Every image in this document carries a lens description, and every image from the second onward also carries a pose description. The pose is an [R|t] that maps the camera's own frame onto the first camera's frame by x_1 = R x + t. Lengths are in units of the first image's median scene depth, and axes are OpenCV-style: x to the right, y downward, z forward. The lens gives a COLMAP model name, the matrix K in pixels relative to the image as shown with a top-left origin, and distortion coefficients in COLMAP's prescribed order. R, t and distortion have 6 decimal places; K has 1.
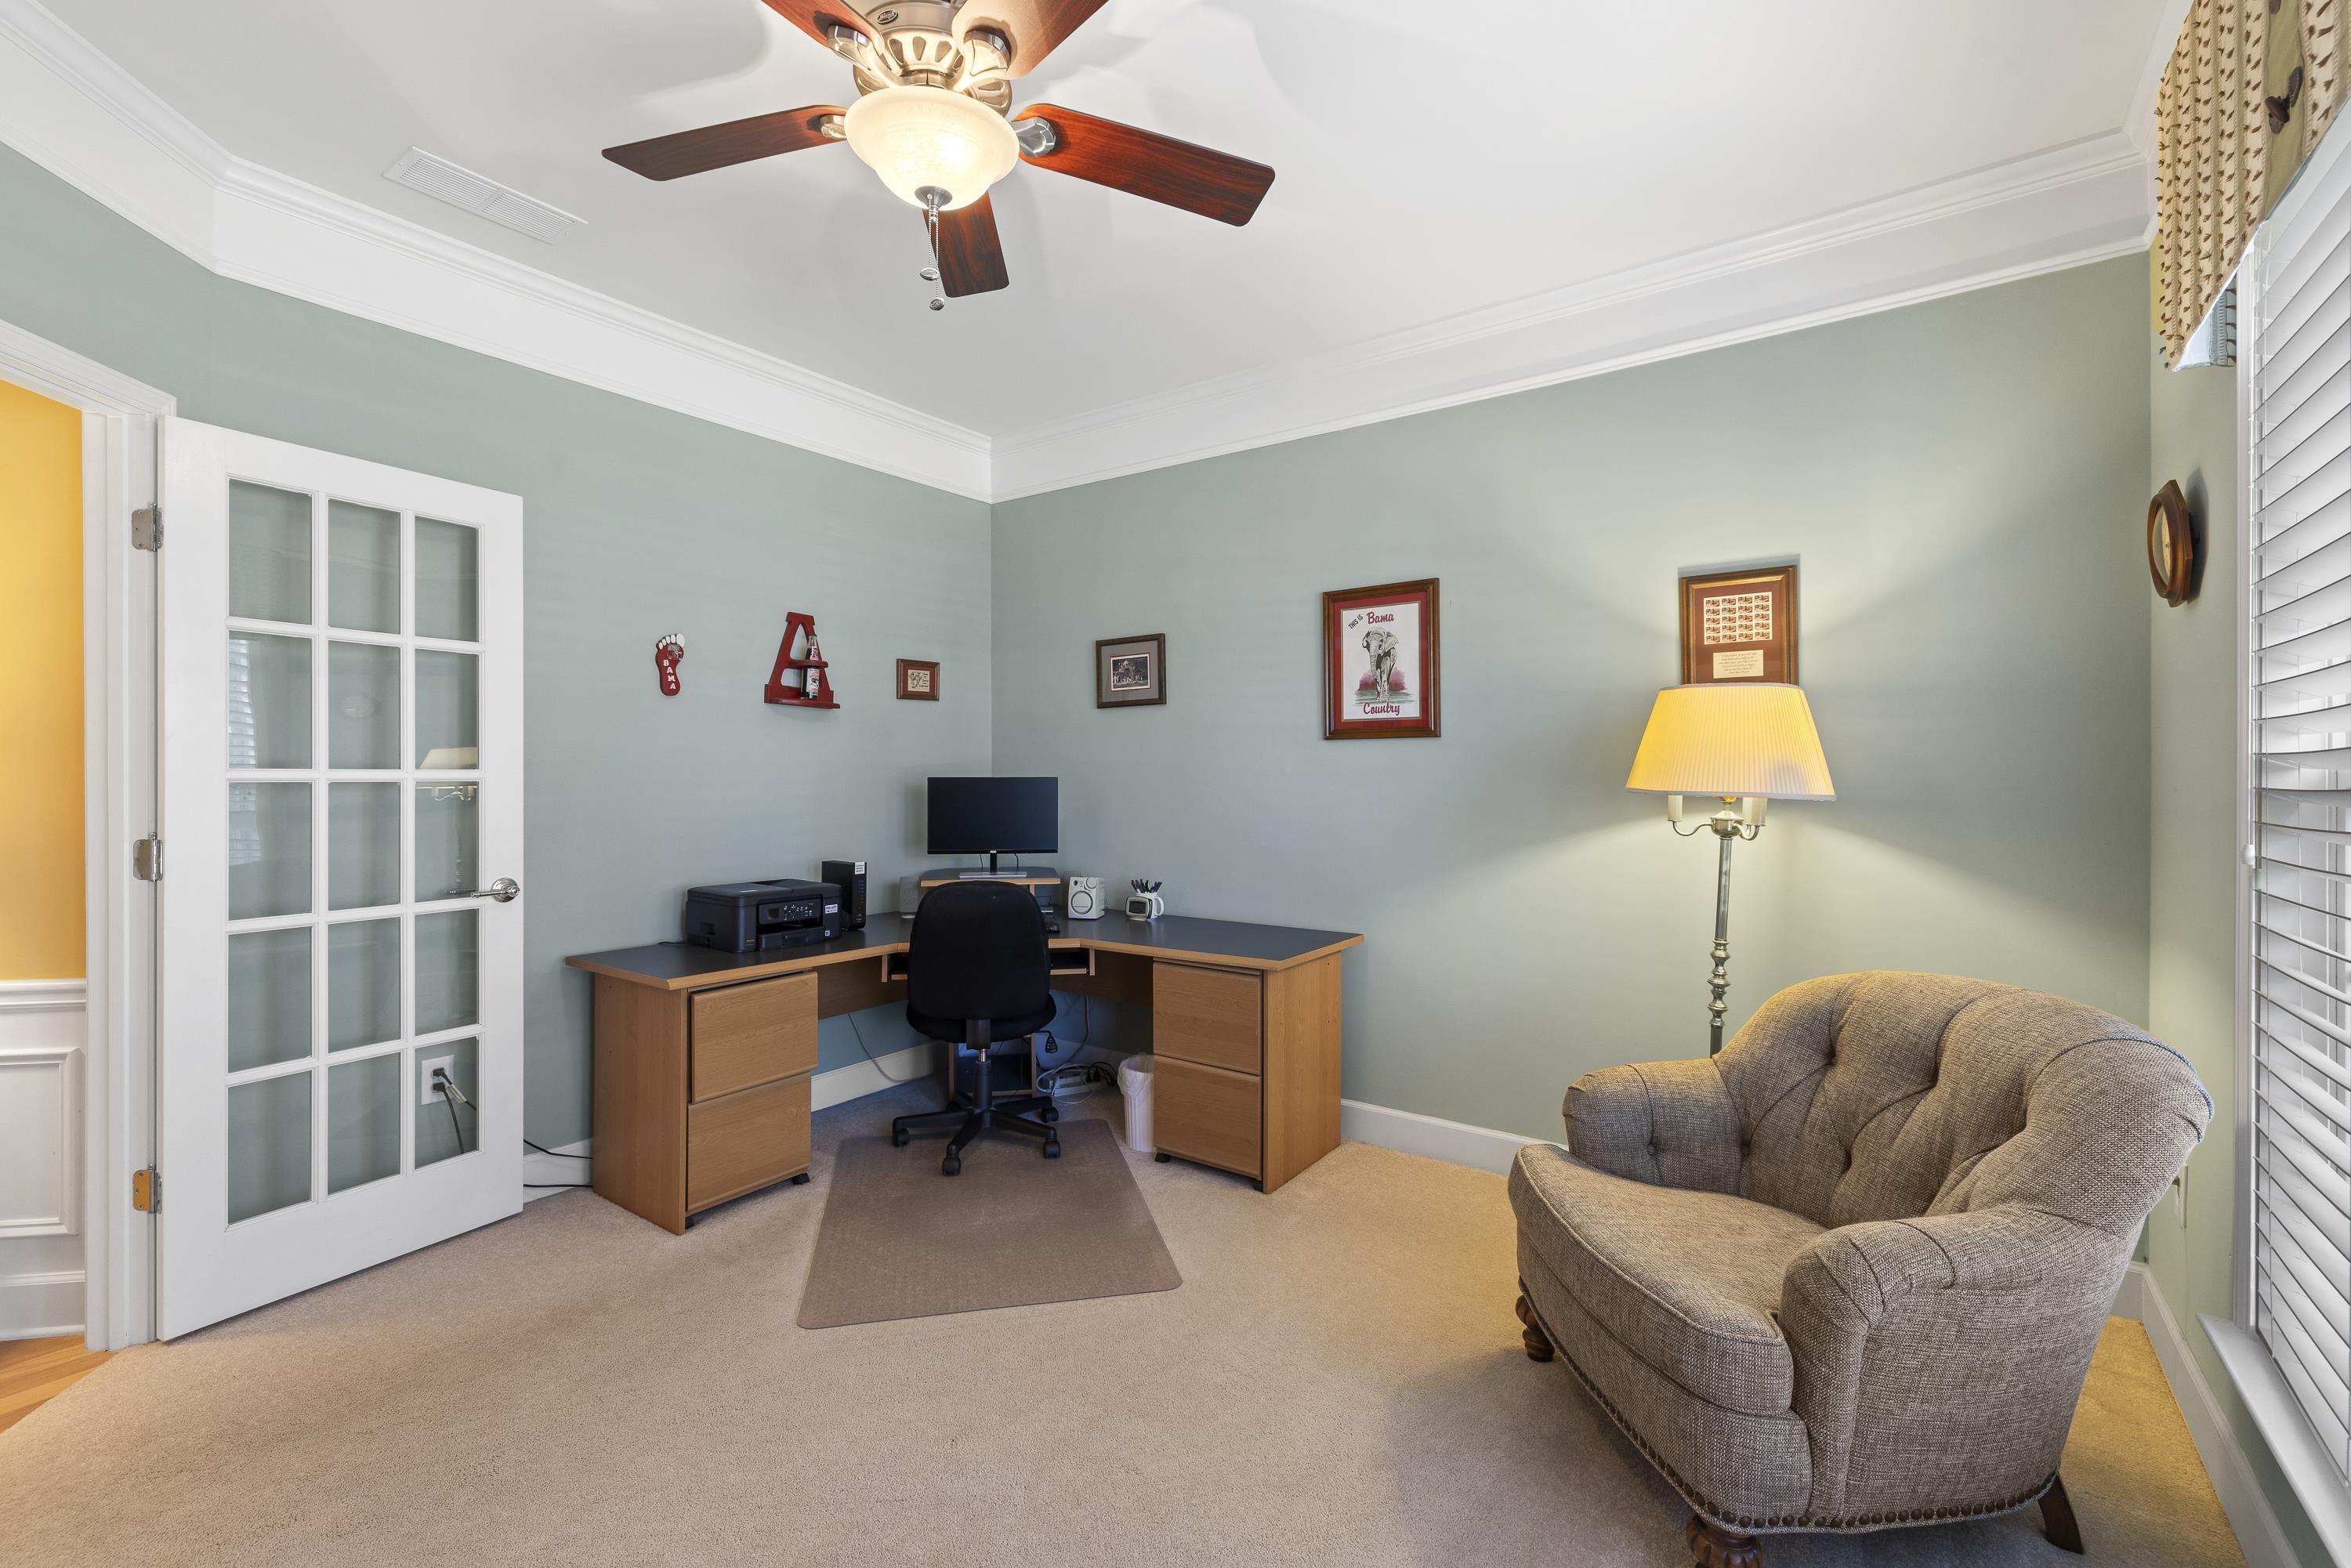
lens RADIAL K [[997.1, 0, 1170.8], [0, 997.1, 778.6], [0, 0, 1]] dist [-0.002621, 0.000533]
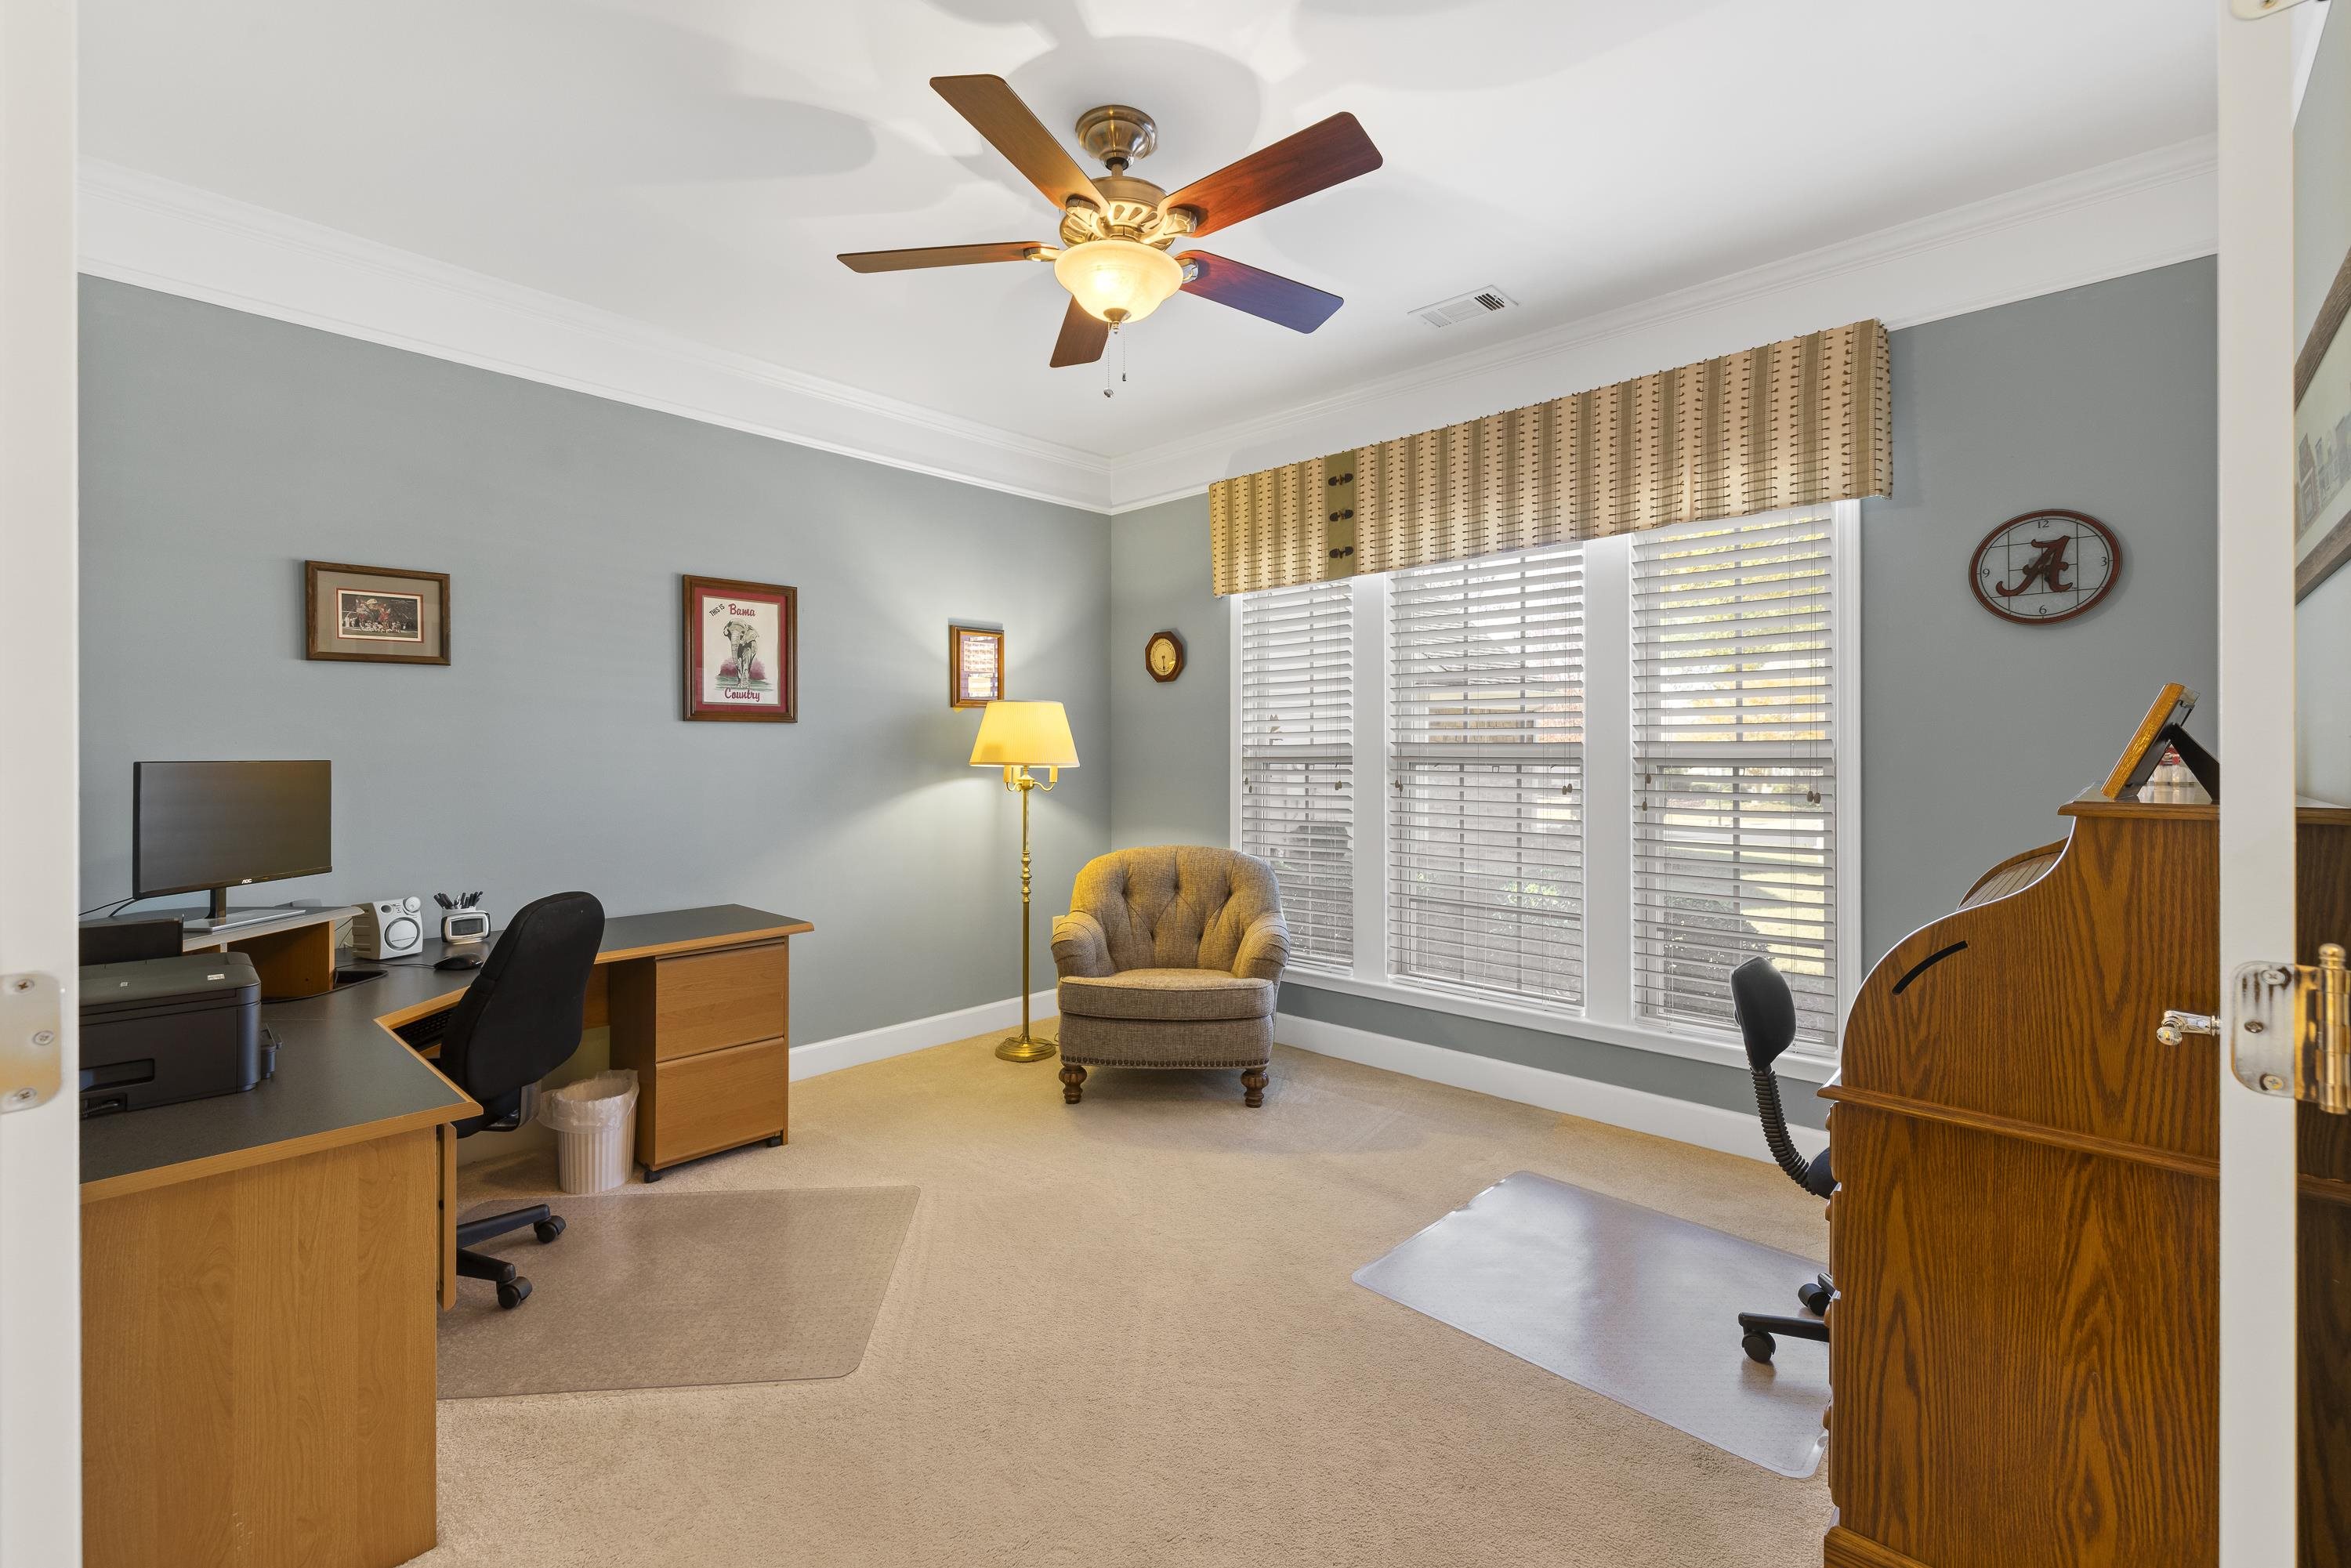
lens RADIAL K [[997.1, 0, 1167.7], [0, 997.1, 750.6], [0, 0, 1]] dist [-0.002621, 0.000533]
pose [[0.134972, -0.000999, 0.990849, -0.805237], [0.006111, 0.999981, 0.000176, -0.005821], [-0.990831, 0.006031, 0.134975, 0.389339]]
